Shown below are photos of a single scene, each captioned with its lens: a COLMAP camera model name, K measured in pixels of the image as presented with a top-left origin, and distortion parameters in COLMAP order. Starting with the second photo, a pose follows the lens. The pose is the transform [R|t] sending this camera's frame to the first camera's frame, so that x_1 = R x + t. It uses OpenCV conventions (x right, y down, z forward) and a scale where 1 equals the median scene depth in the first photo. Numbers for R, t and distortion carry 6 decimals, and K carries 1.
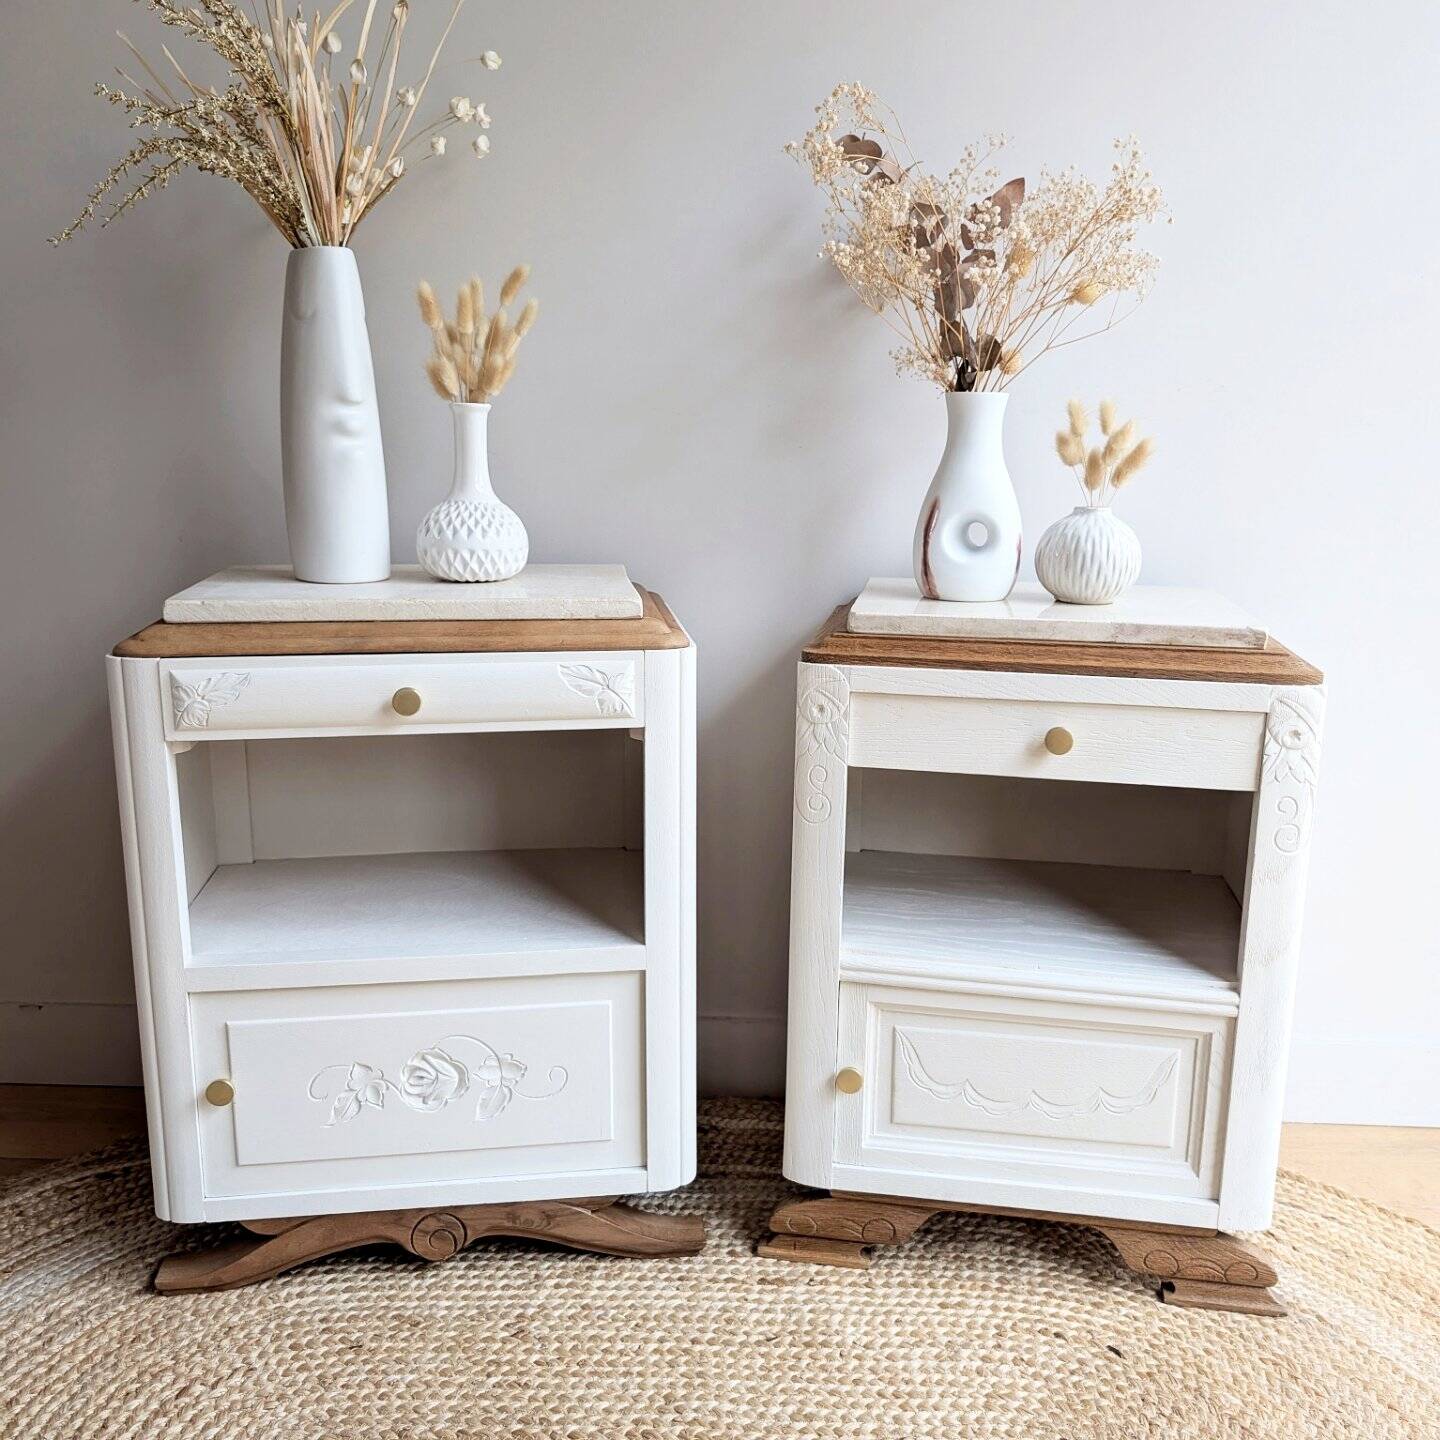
lens RADIAL K [[1389.2, 0, 730.5], [0, 1389.2, 683.7], [0, 0, 1]] dist [0.006900, -0.012926]
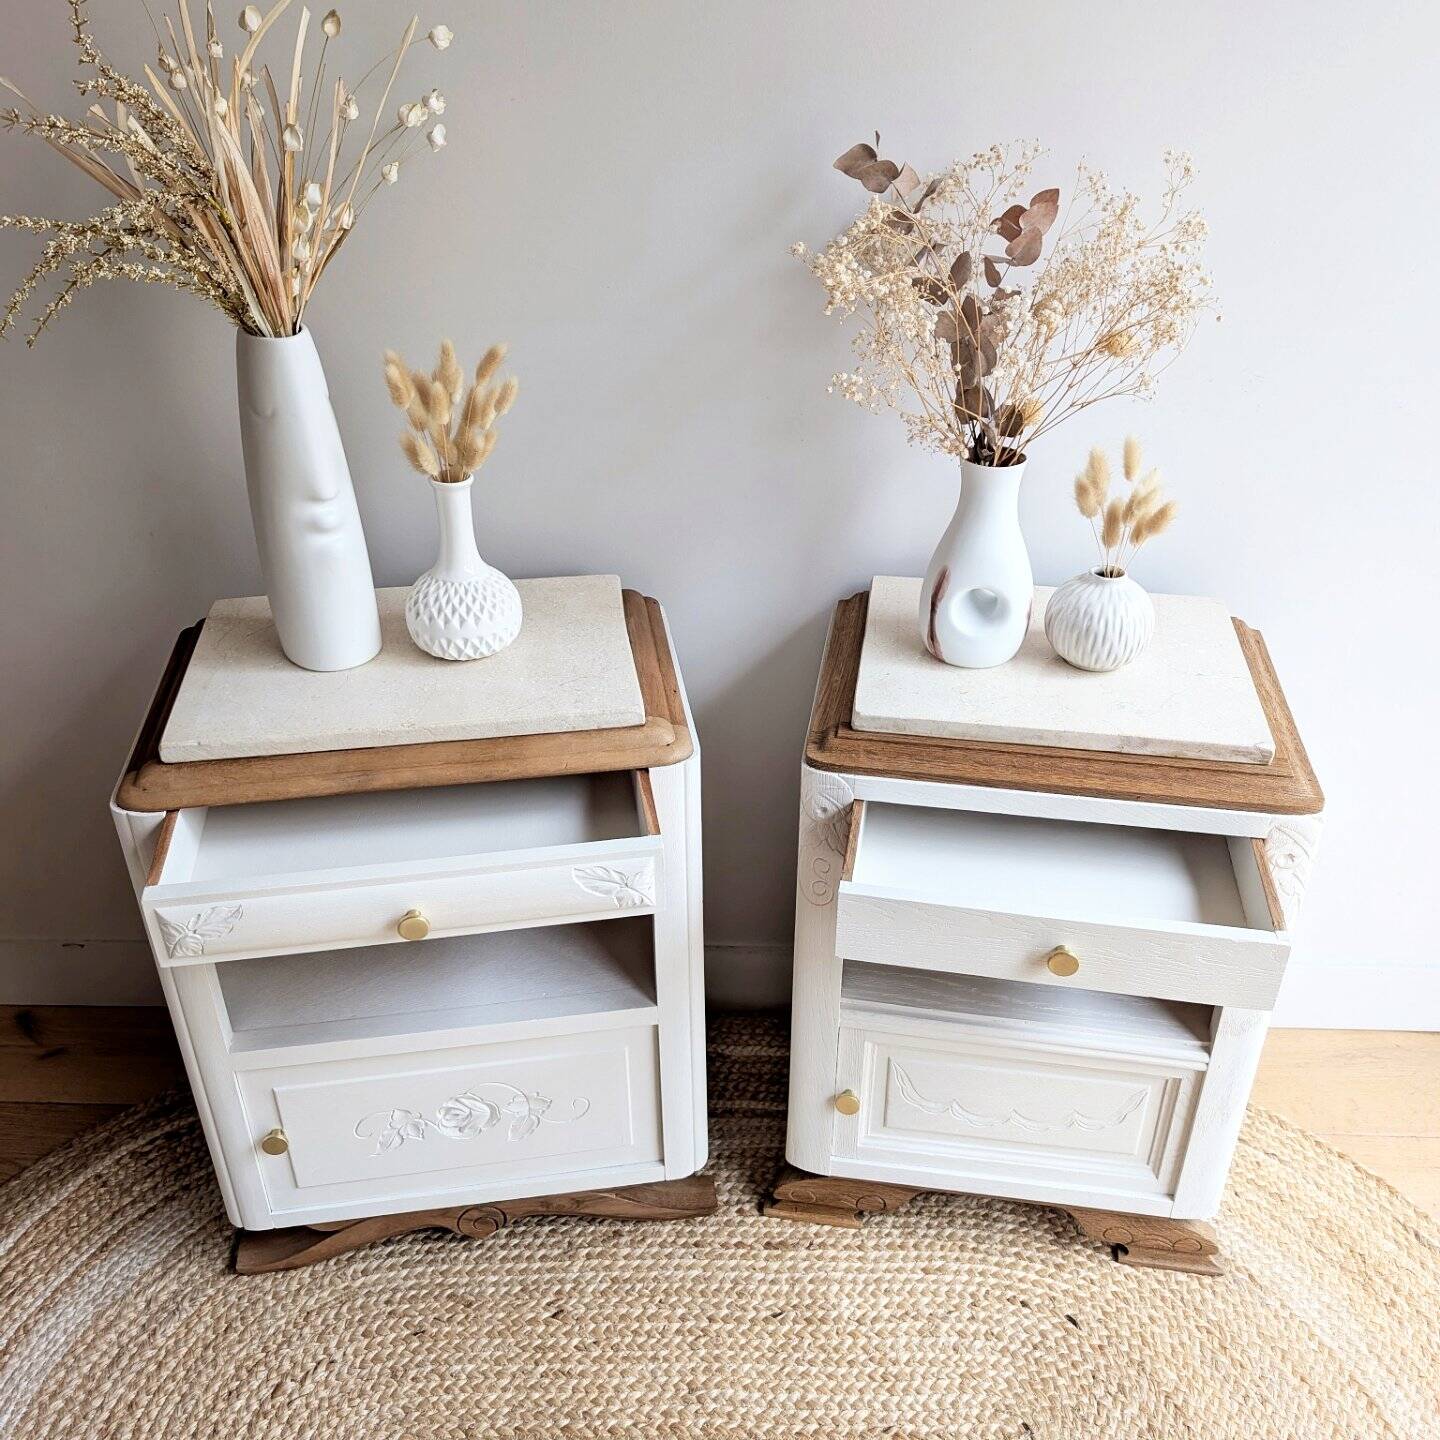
lens RADIAL K [[1389.2, 0, 730.5], [0, 1389.2, 683.7], [0, 0, 1]] dist [0.006900, -0.012926]
pose [[0.999836, -0.016457, 0.007584, -0.009620], [0.013069, 0.944808, 0.327362, -0.396487], [-0.012553, -0.327210, 0.944868, 0.075633]]
